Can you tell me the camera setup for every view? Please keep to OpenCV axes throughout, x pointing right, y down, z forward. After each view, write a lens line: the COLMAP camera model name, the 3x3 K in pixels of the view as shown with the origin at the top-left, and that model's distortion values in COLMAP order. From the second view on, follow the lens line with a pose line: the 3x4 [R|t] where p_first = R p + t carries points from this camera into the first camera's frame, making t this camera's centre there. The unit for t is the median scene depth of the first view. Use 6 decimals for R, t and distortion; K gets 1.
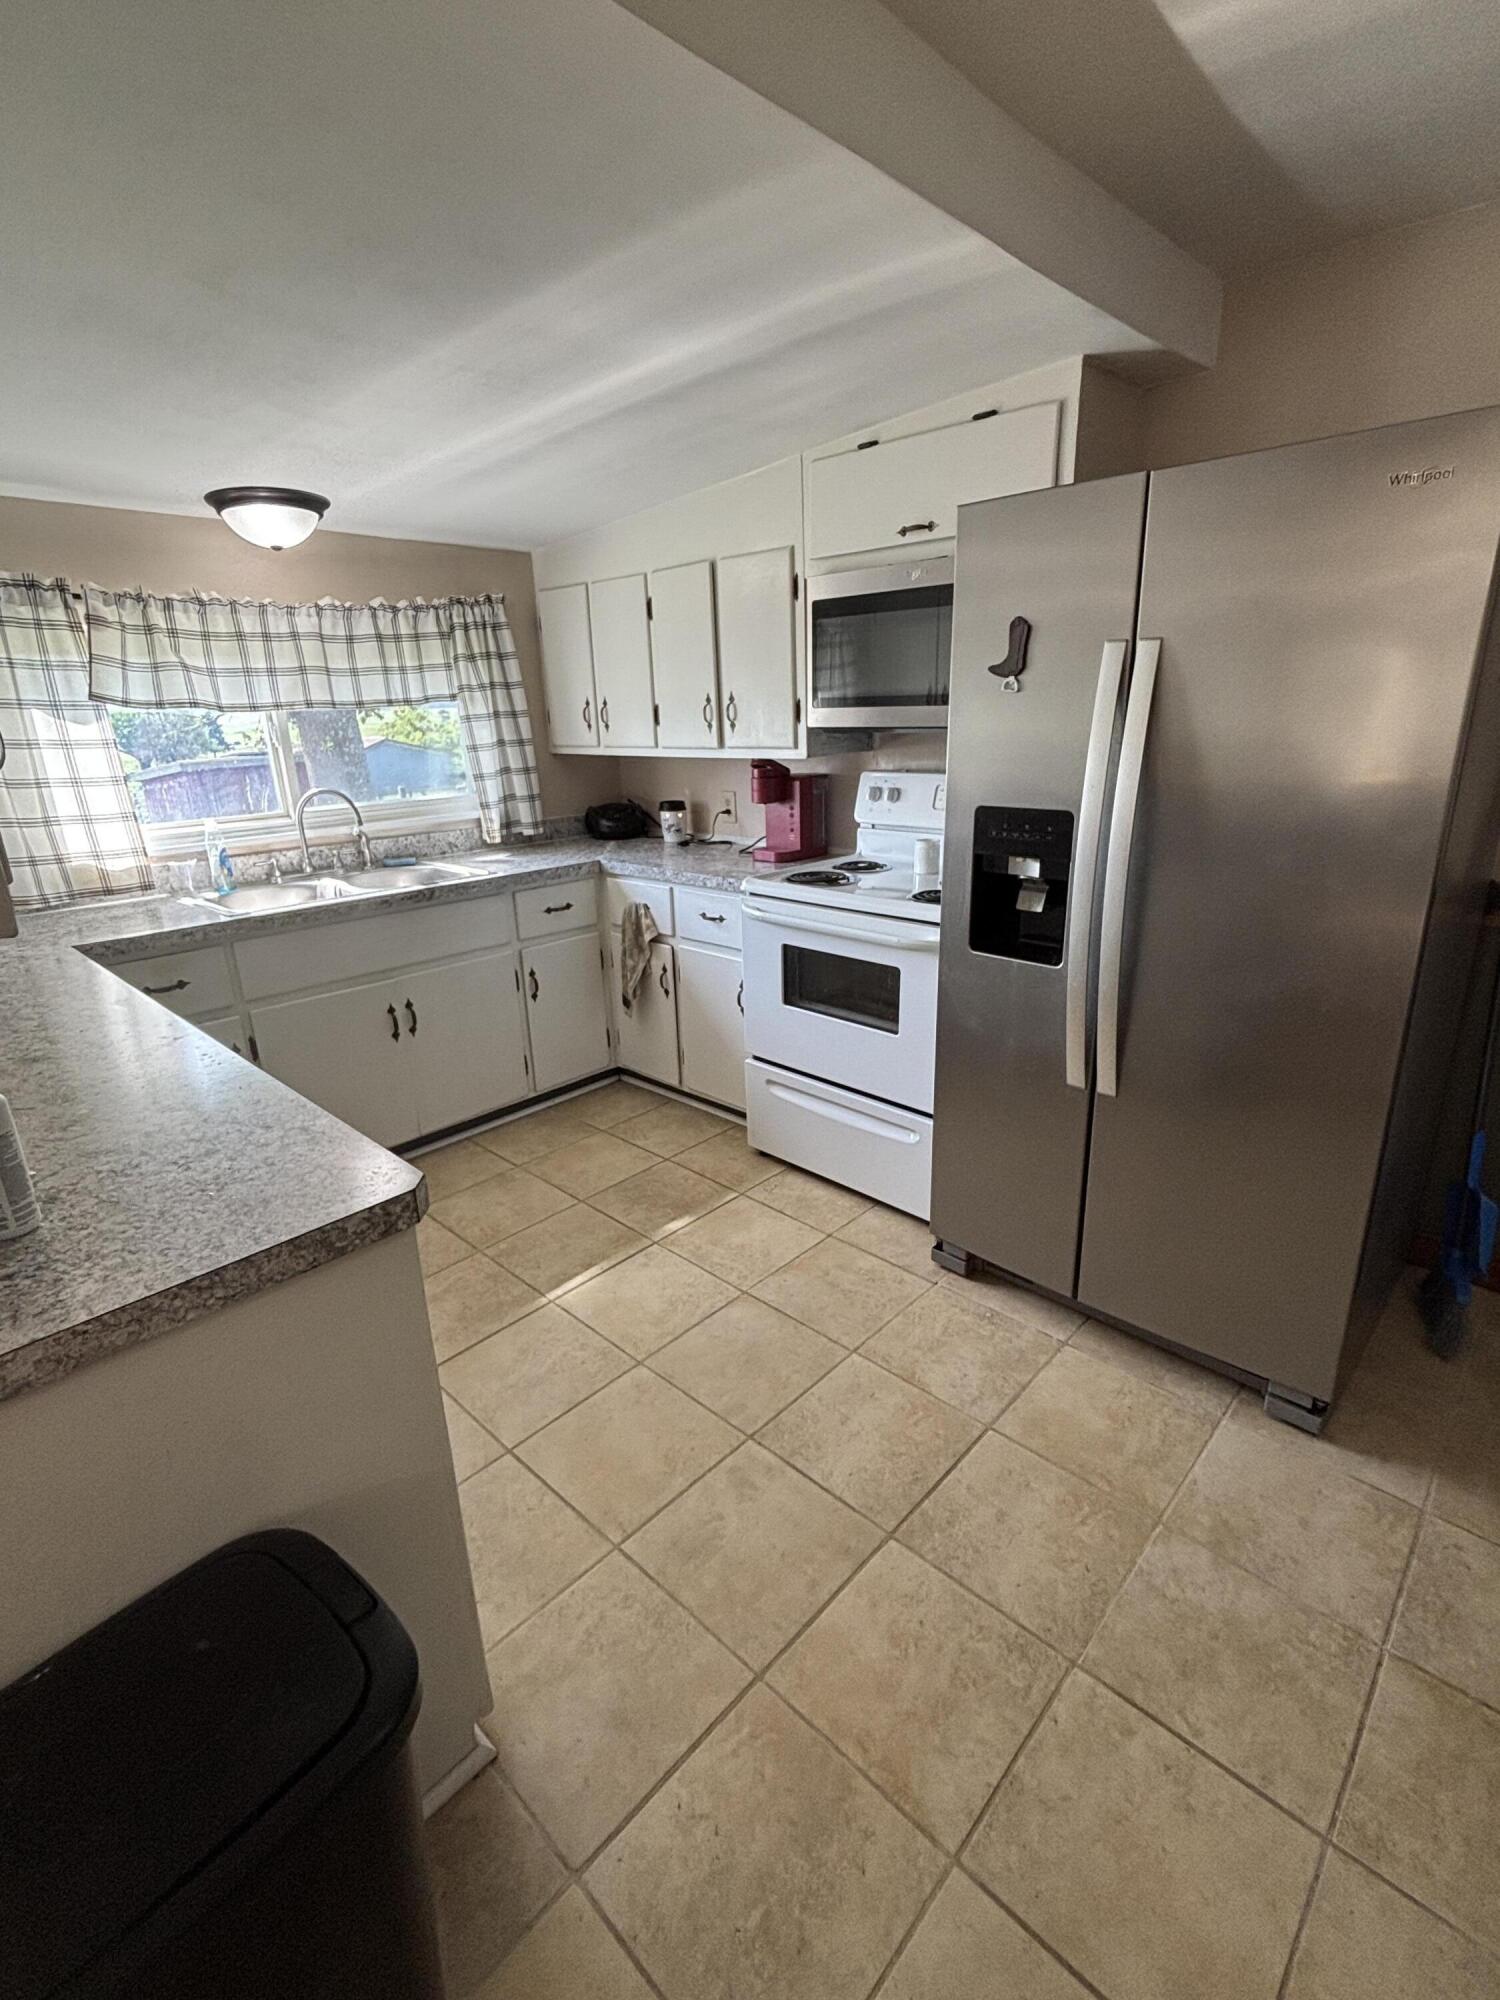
lens RADIAL K [[931.8, 0, 760.3], [0, 931.8, 1001.4], [0, 0, 1]] dist [0.019166, -0.025232]
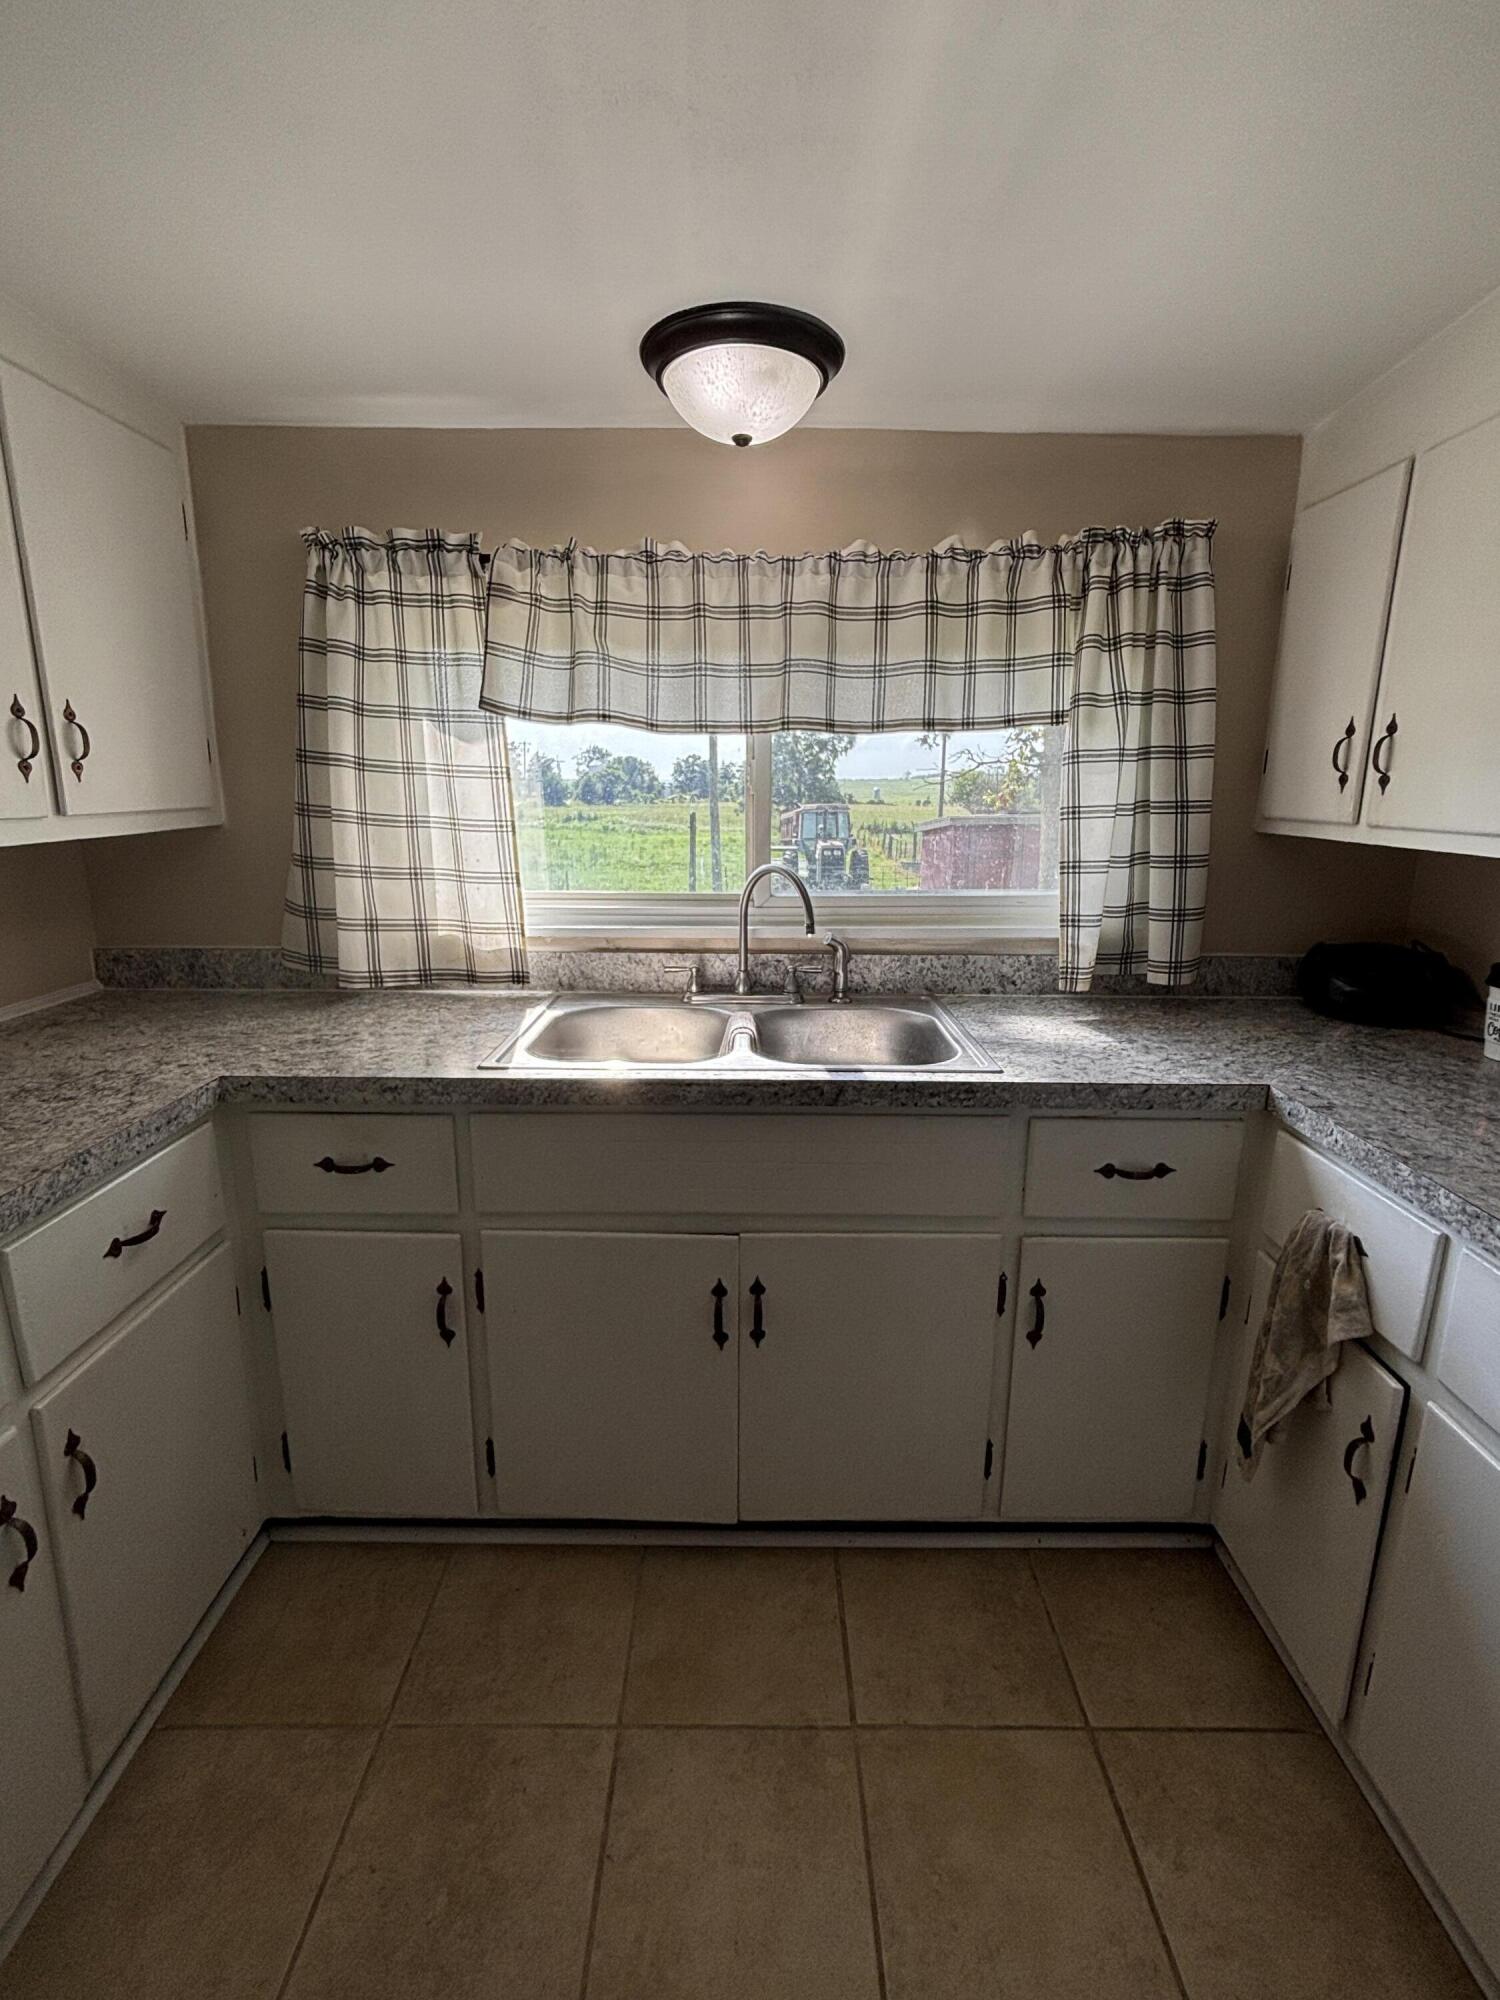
lens RADIAL K [[919.7, 0, 750.0], [0, 919.7, 1000.0], [0, 0, 1]] dist [-0.008577, -0.000055]
pose [[0.680640, 0.199423, -0.704954, -0.048696], [-0.245350, 0.968722, 0.037152, -0.151431], [0.690313, 0.147673, 0.708280, 0.553979]]
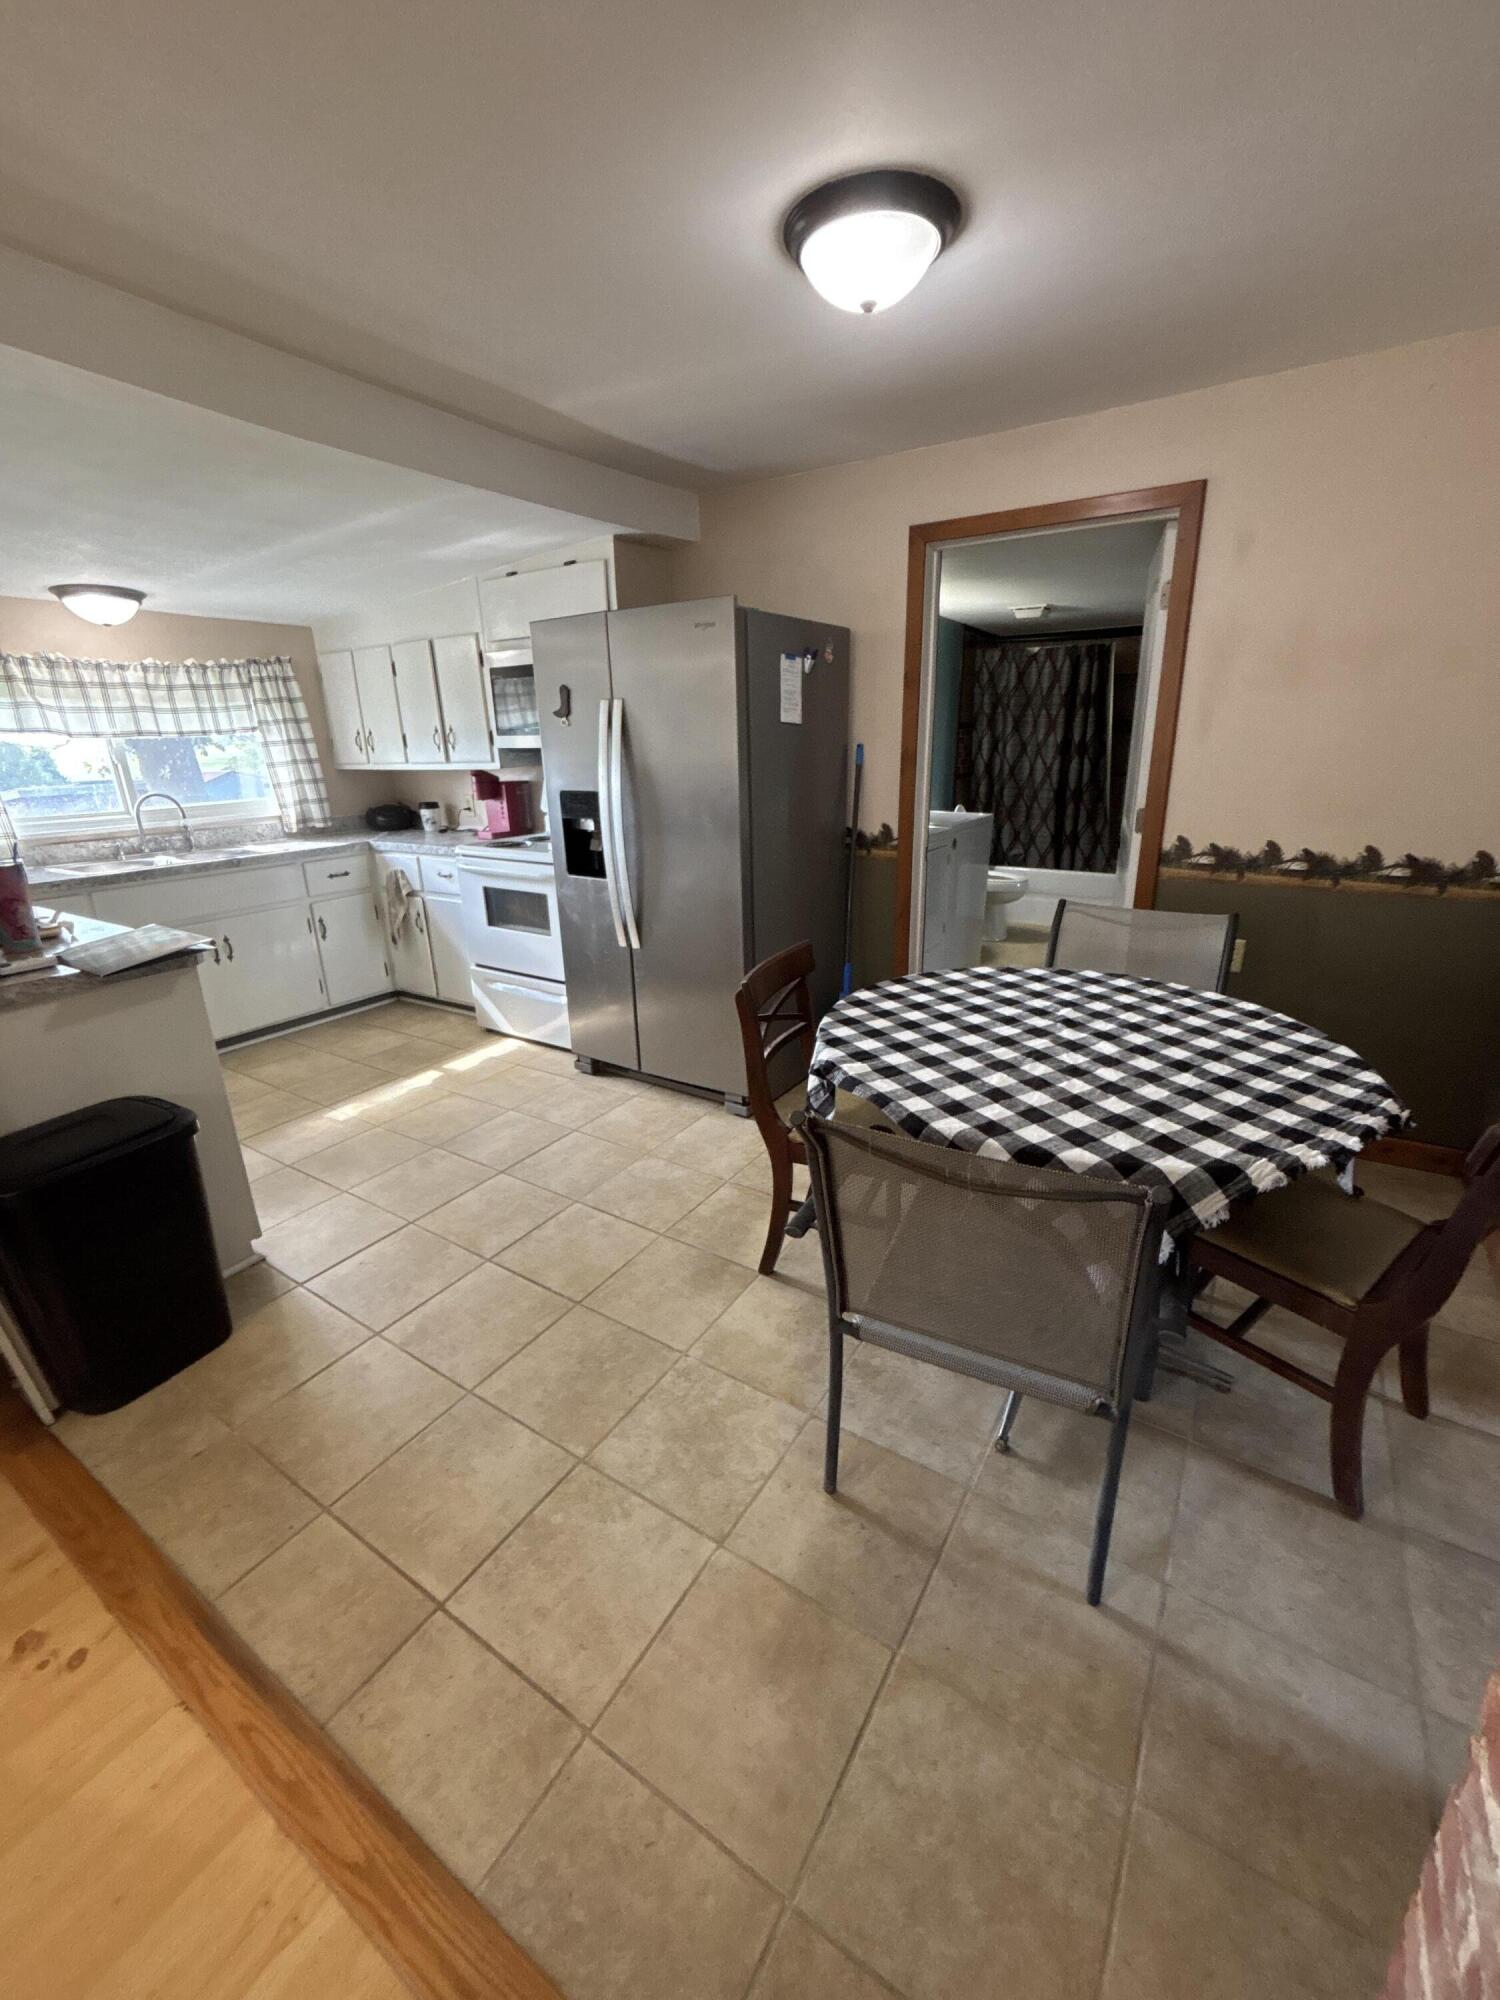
lens RADIAL K [[805.3, 0, 746.1], [0, 805.3, 988.5], [0, 0, 1]] dist [-0.000432, -0.000063]
pose [[0.982834, -0.050437, 0.177463, 0.173089], [0.052100, 0.998631, -0.004718, 0.115395], [-0.176982, 0.013883, 0.984116, -0.336473]]
